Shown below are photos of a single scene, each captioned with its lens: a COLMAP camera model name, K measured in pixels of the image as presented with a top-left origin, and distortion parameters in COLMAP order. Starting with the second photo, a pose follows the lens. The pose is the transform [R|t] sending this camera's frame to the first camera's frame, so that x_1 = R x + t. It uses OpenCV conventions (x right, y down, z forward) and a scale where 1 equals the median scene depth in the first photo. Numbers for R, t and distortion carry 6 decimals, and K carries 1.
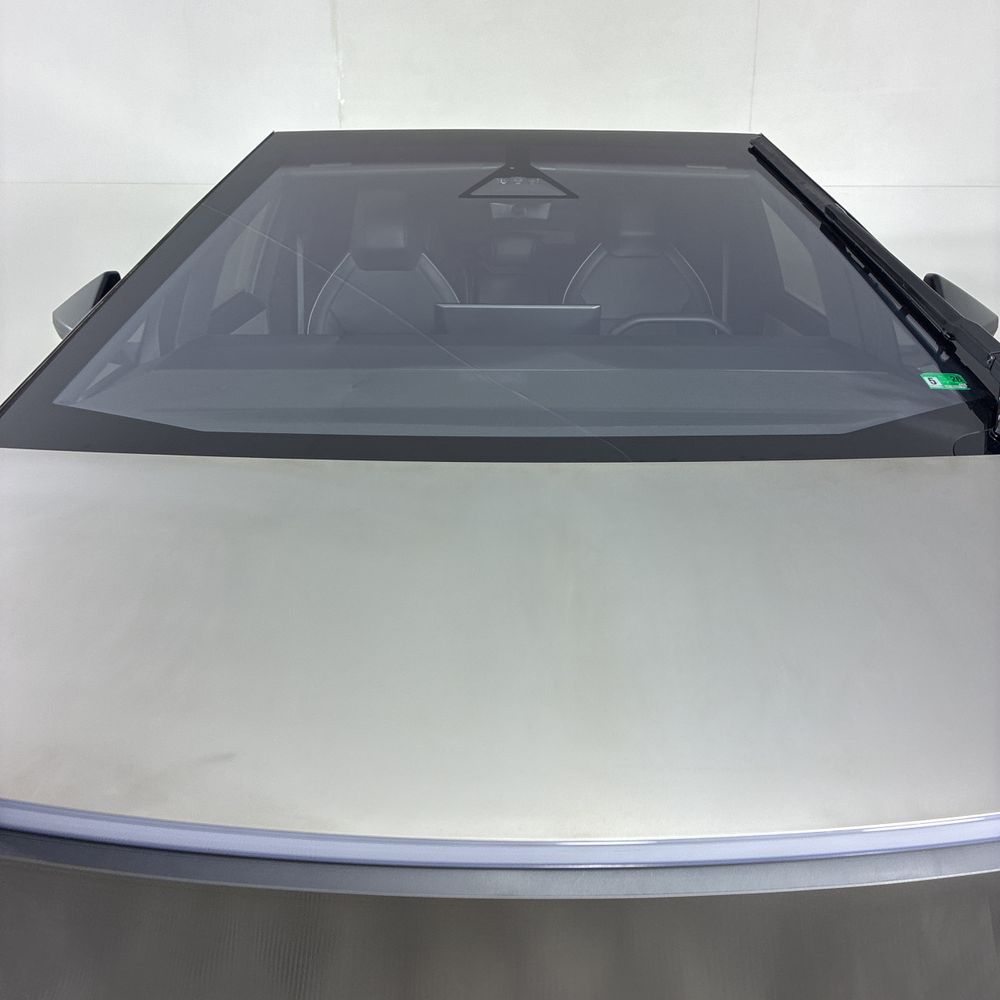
lens RADIAL K [[991.6, 0, 500.0], [0, 991.6, 500.0], [0, 0, 1]] dist [0.004036, 0.006544]
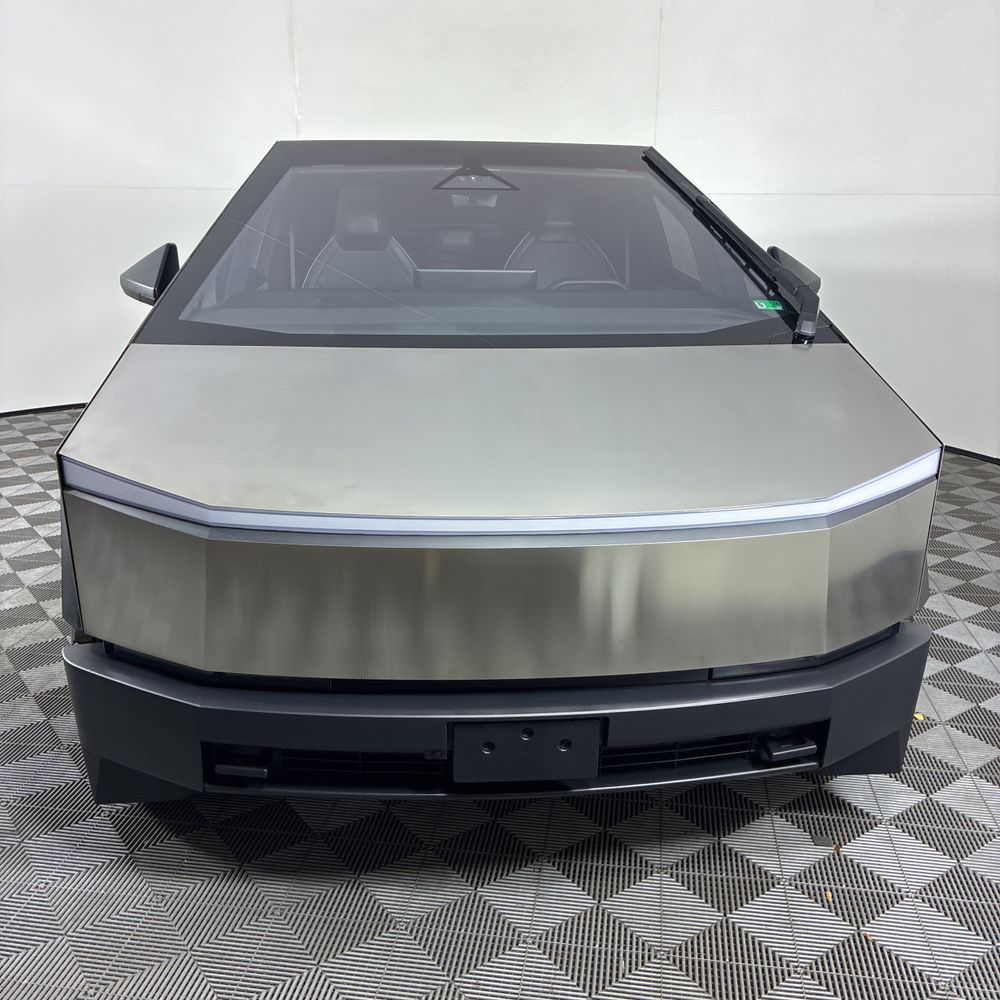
lens RADIAL K [[991.6, 0, 500.0], [0, 991.6, 500.0], [0, 0, 1]] dist [0.004036, 0.006544]
pose [[0.995914, -0.019563, 0.088158, -0.073587], [0.020921, 0.999676, -0.014503, 0.134990], [-0.087846, 0.016288, 0.996001, -0.336155]]
